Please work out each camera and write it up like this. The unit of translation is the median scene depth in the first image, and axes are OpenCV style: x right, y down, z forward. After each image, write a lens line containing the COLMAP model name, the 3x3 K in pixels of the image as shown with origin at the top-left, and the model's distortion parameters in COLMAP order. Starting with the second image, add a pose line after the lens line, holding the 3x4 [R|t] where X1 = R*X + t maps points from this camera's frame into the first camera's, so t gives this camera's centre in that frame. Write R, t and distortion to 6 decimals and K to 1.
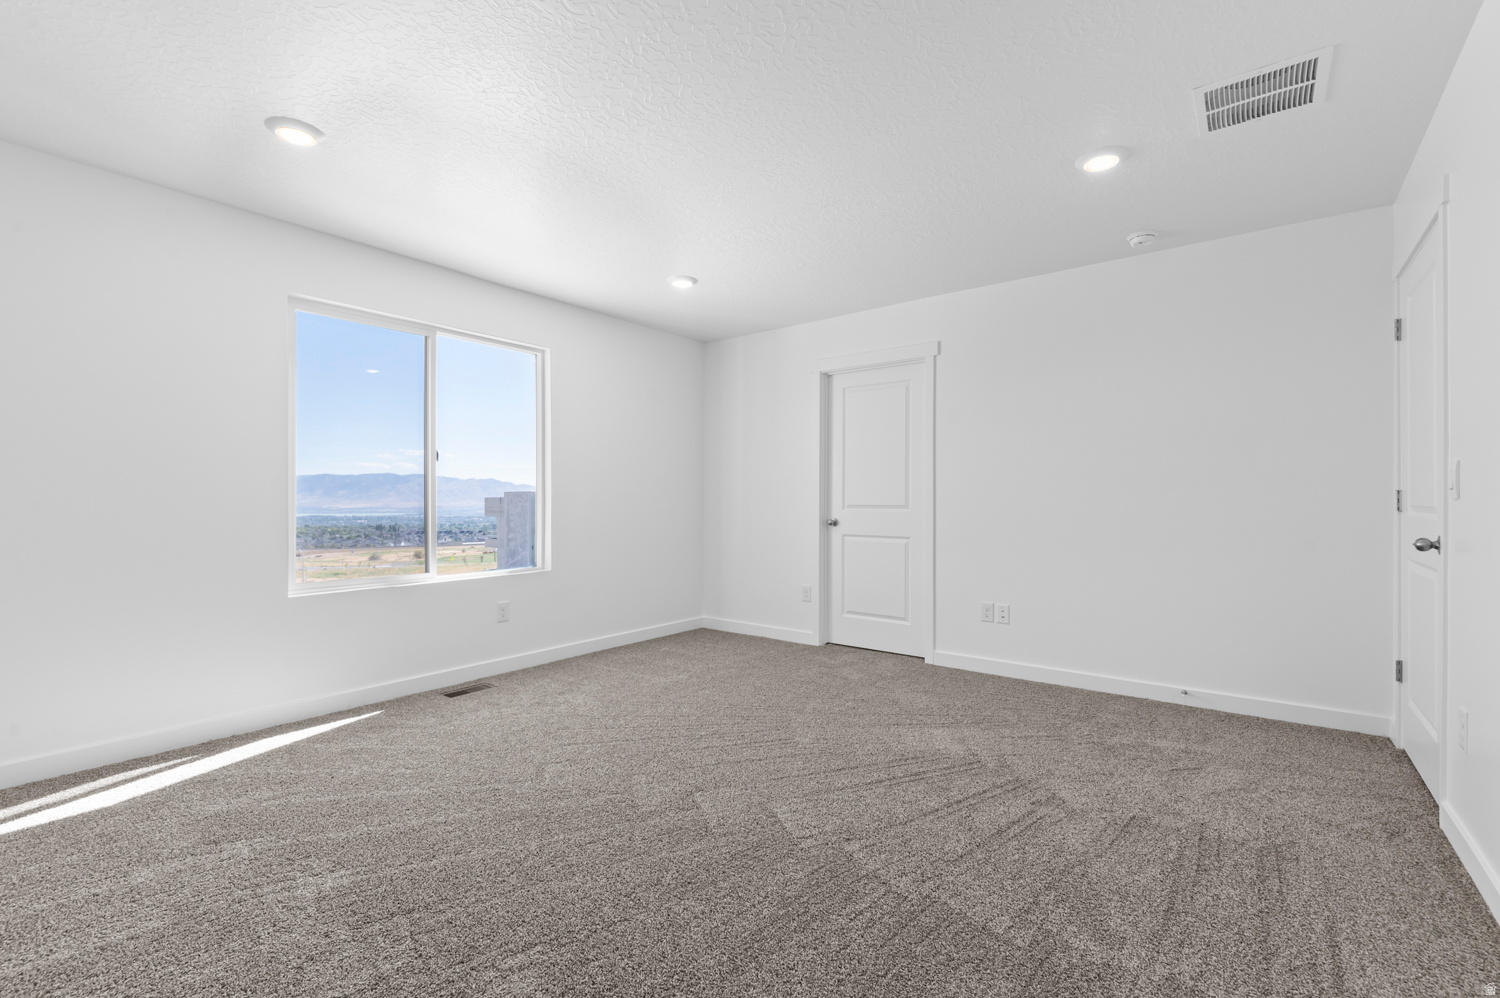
lens RADIAL K [[651.3, 0, 750.0], [0, 651.3, 499.0], [0, 0, 1]] dist [0.000554, 0.000094]
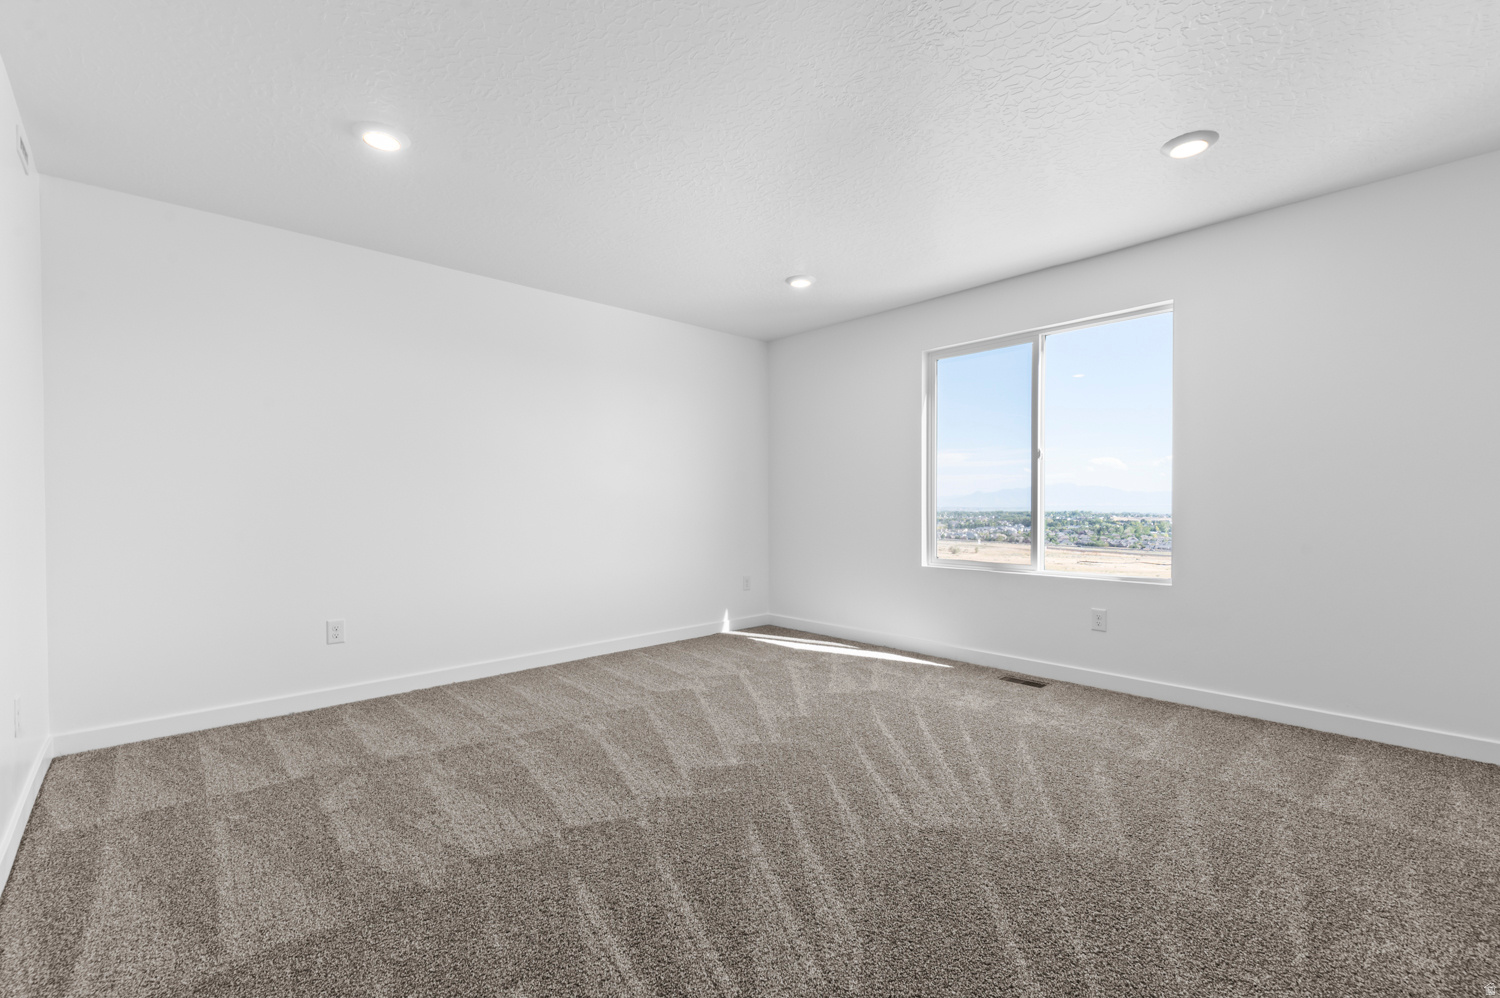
lens RADIAL K [[651.3, 0, 750.0], [0, 651.3, 499.0], [0, 0, 1]] dist [0.000554, 0.000094]
pose [[-0.144525, -0.002284, -0.989499, 1.005501], [-0.000176, 0.999997, -0.002283, 0.015210], [0.989501, -0.000155, -0.144525, 1.137315]]
